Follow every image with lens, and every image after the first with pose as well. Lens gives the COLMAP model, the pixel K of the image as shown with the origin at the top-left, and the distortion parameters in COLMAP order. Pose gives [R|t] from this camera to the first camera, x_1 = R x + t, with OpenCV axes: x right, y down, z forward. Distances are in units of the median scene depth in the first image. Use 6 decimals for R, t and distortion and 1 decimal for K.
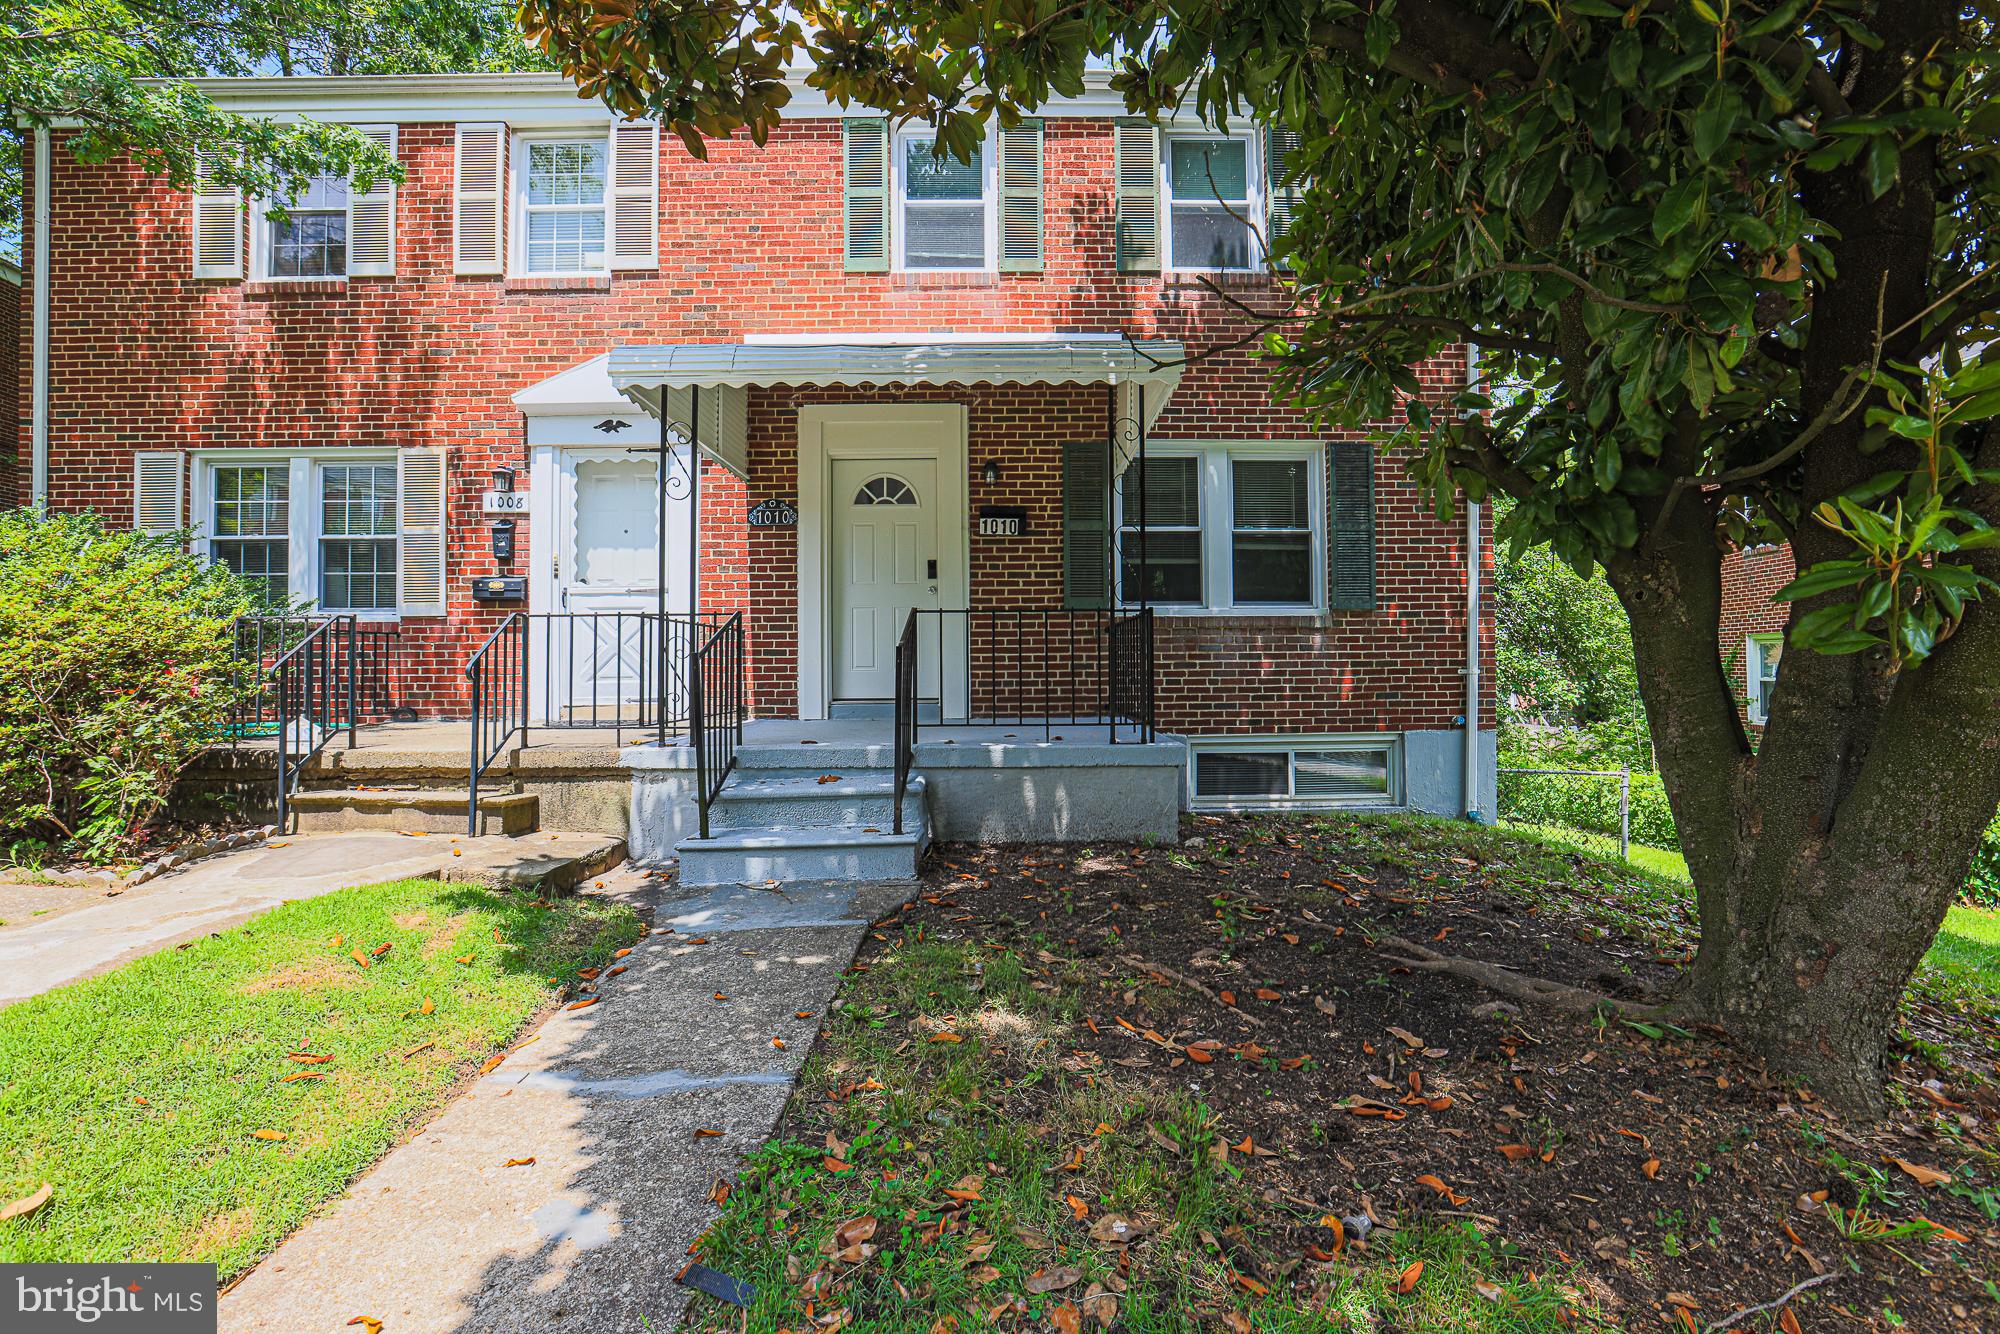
lens RADIAL K [[913.3, 0, 967.6], [0, 913.3, 649.0], [0, 0, 1]] dist [-0.038508, 0.010196]
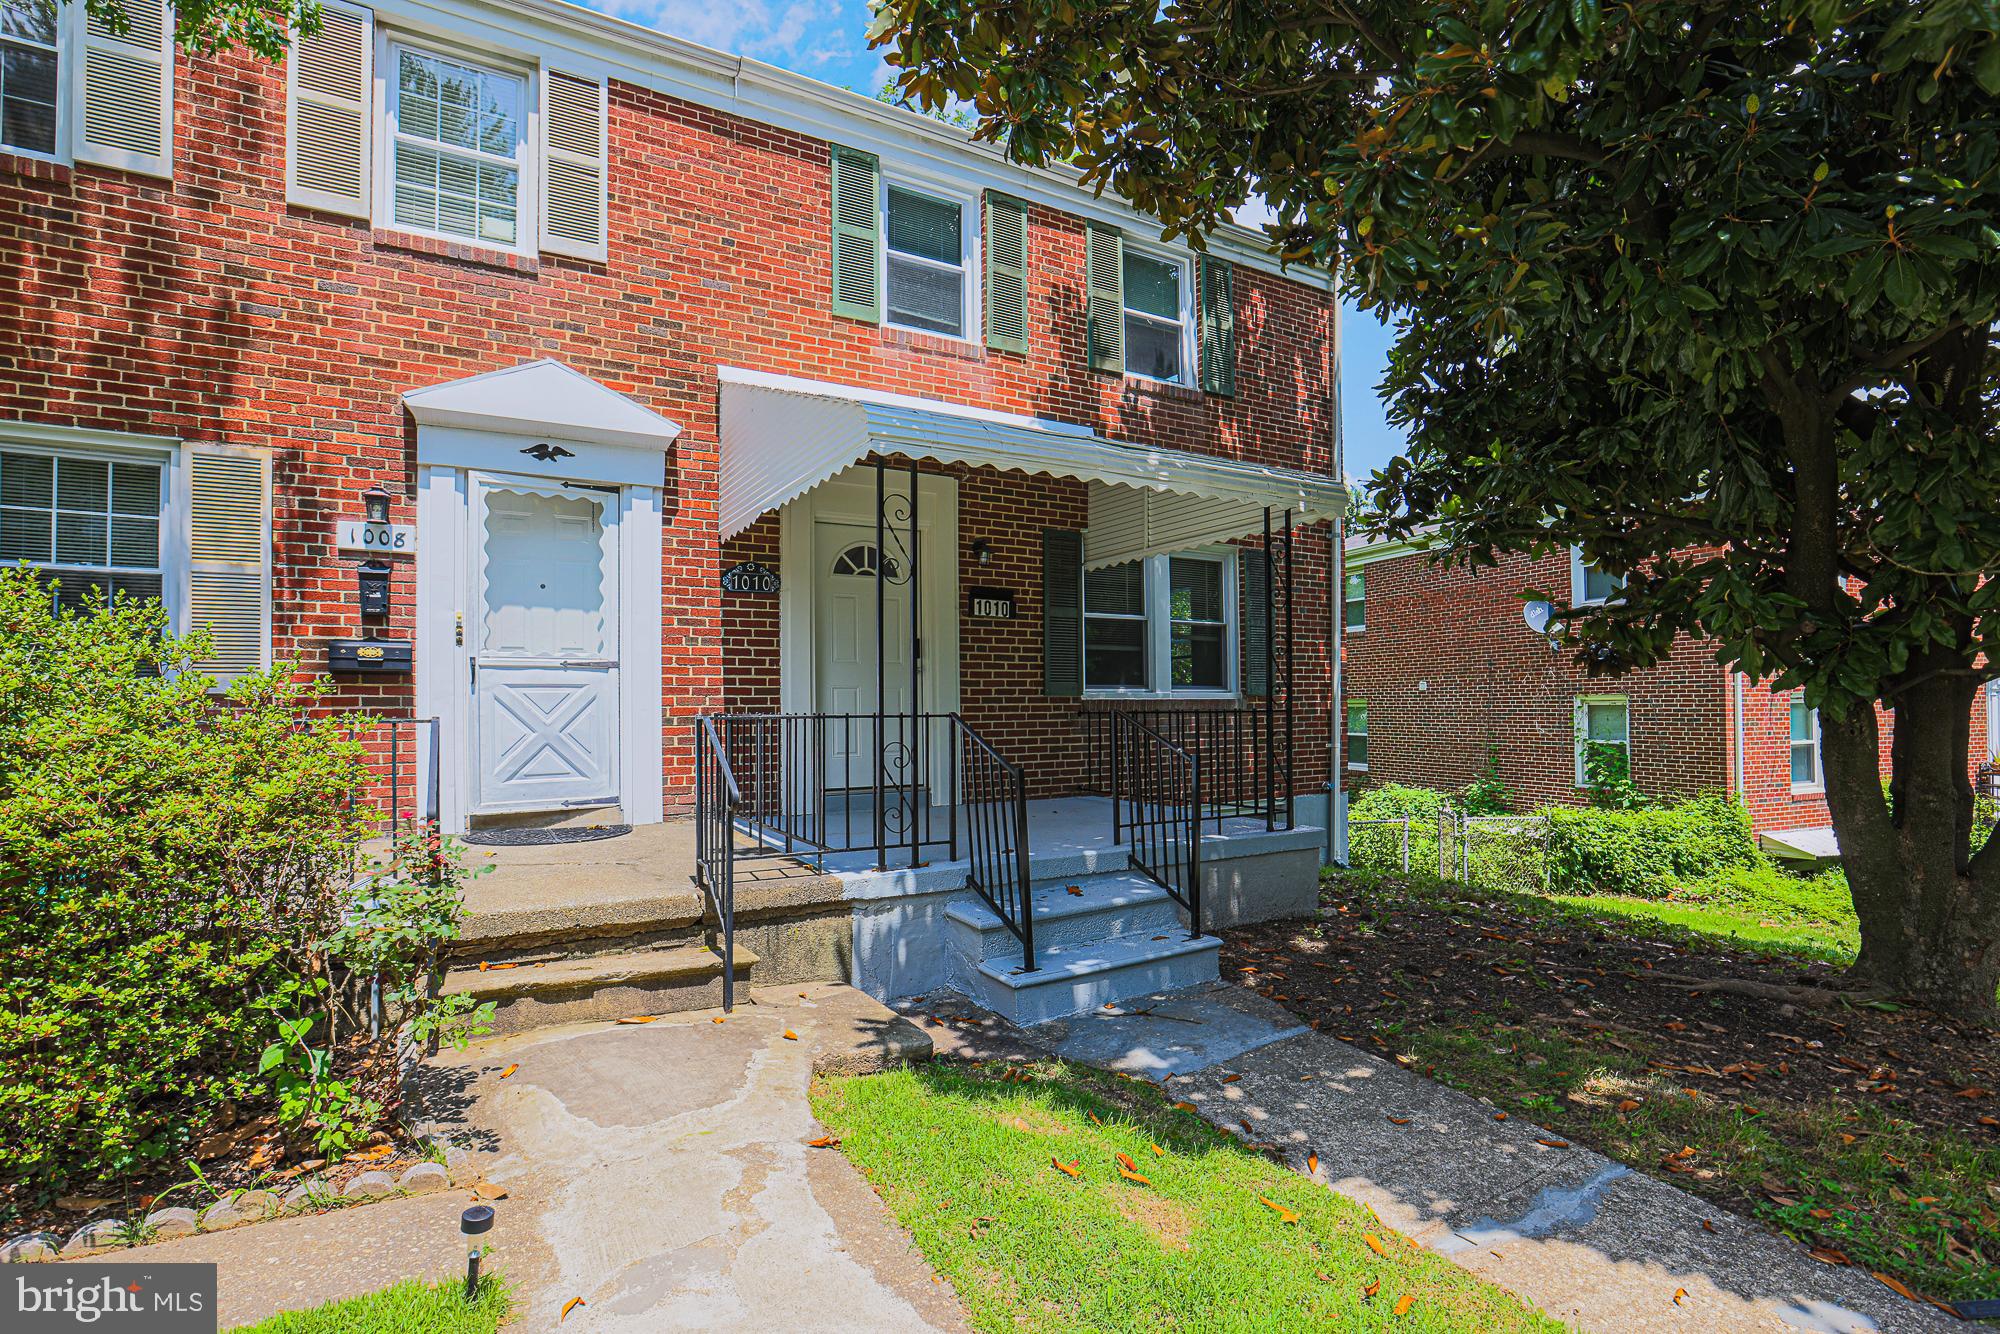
lens RADIAL K [[927.7, 0, 1047.5], [0, 927.7, 701.5], [0, 0, 1]] dist [-0.035712, 0.008825]
pose [[0.870860, 0.004436, 0.491511, -0.399017], [-0.004556, 0.999989, -0.000954, -0.032811], [-0.491509, -0.001409, 0.870871, 0.100919]]
